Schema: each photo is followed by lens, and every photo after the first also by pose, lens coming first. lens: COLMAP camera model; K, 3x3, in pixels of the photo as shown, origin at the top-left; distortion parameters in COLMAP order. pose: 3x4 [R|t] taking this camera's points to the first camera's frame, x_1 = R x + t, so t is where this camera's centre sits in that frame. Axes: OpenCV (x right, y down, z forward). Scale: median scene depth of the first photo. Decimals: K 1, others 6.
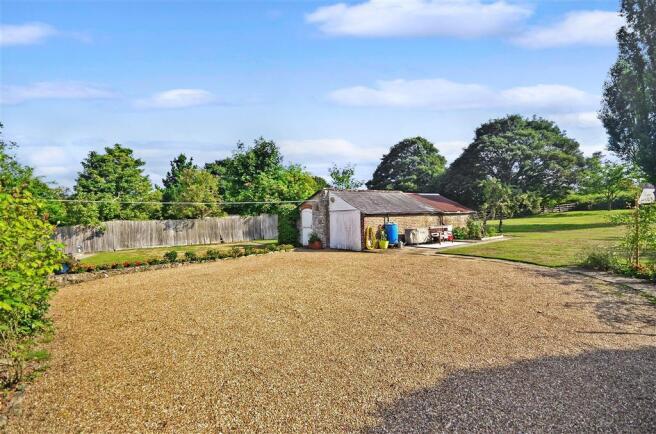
lens RADIAL K [[288.3, 0, 322.6], [0, 288.3, 225.0], [0, 0, 1]] dist [0.002315, -0.009772]
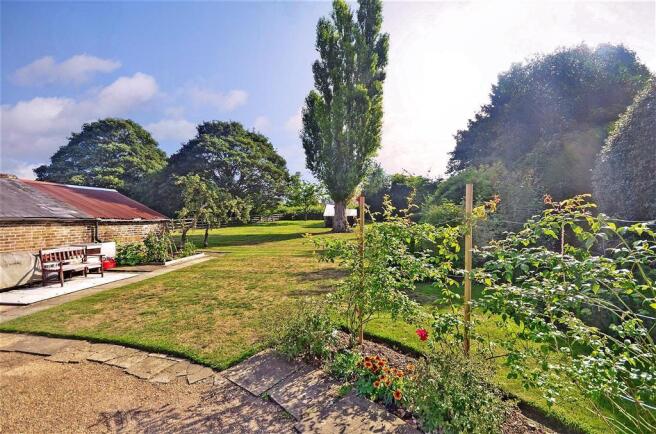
lens RADIAL K [[285.0, 0, 328.0], [0, 285.0, 217.0], [0, 0, 1]] dist [-0.000039, 0.000036]
pose [[0.643562, 0.032742, 0.764693, 0.146046], [0.003300, 0.998957, -0.045549, -0.011637], [-0.765386, 0.031837, 0.642783, 0.156648]]
